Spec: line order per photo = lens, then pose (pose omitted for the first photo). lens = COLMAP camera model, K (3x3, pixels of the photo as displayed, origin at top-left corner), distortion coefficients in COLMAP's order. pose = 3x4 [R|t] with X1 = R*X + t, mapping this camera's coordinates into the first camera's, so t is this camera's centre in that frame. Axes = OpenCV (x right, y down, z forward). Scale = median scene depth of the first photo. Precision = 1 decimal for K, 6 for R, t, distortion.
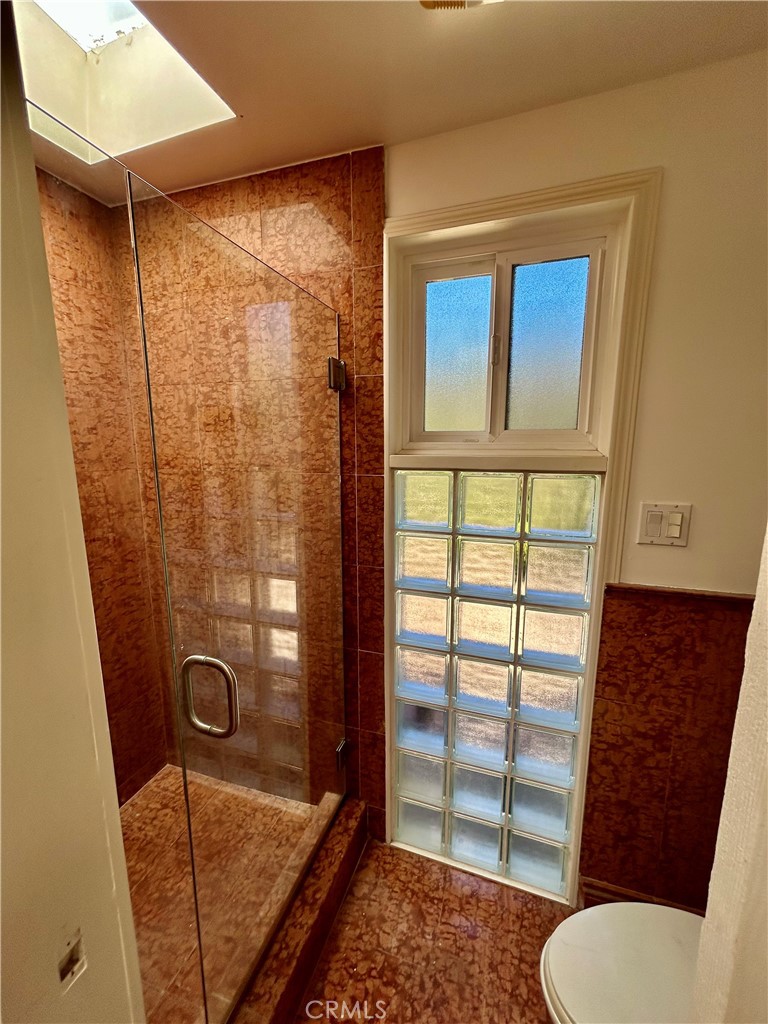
lens RADIAL K [[411.9, 0, 392.5], [0, 411.9, 507.5], [0, 0, 1]] dist [-0.002852, 0.001526]
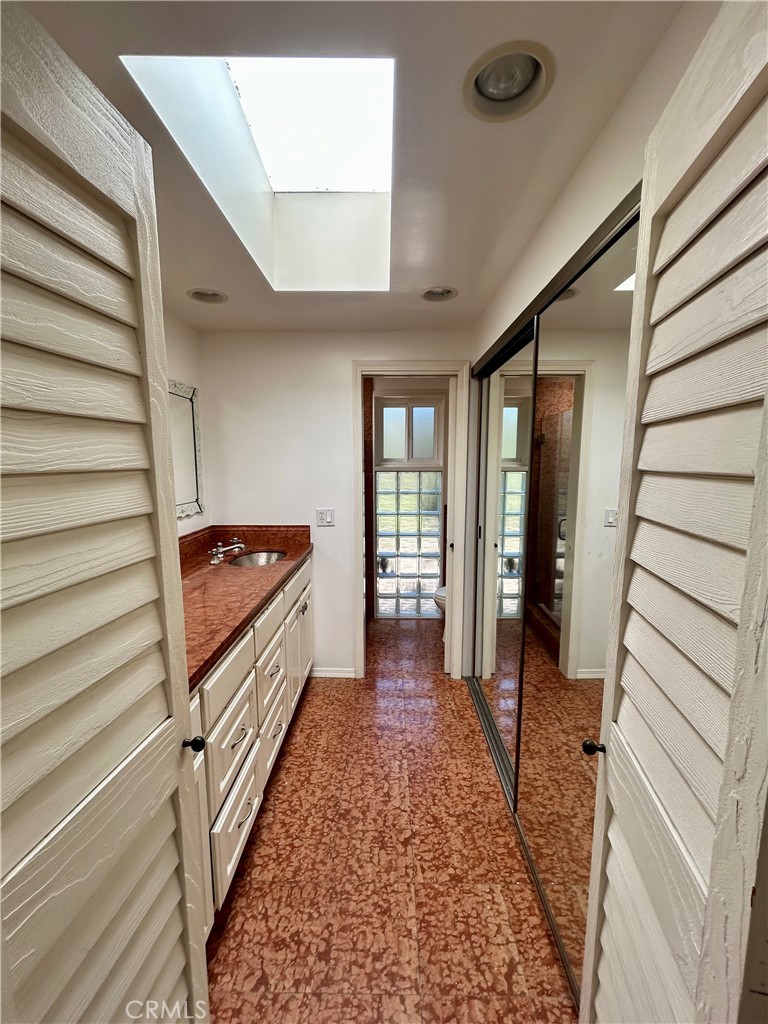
lens RADIAL K [[411.9, 0, 388.7], [0, 411.9, 508.7], [0, 0, 1]] dist [-0.002852, 0.001526]
pose [[0.942266, -0.043481, 0.332031, -0.915791], [0.056918, 0.997902, -0.030848, 0.268854], [-0.329993, 0.047965, 0.942764, -1.795512]]
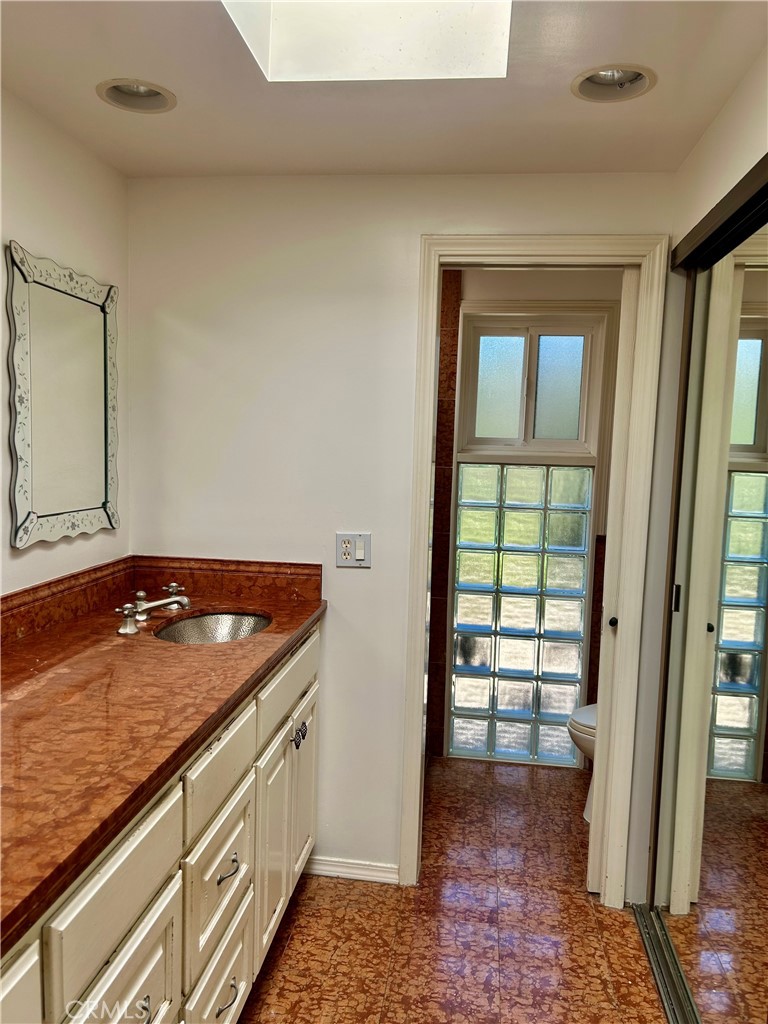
lens RADIAL K [[770.1, 0, 385.5], [0, 770.1, 520.8], [0, 0, 1]] dist [0.055870, -0.011062]
pose [[0.976657, 0.004134, 0.214767, -0.866259], [0.006981, 0.998676, -0.050971, 0.256080], [-0.214693, 0.051281, 0.975334, -1.639453]]
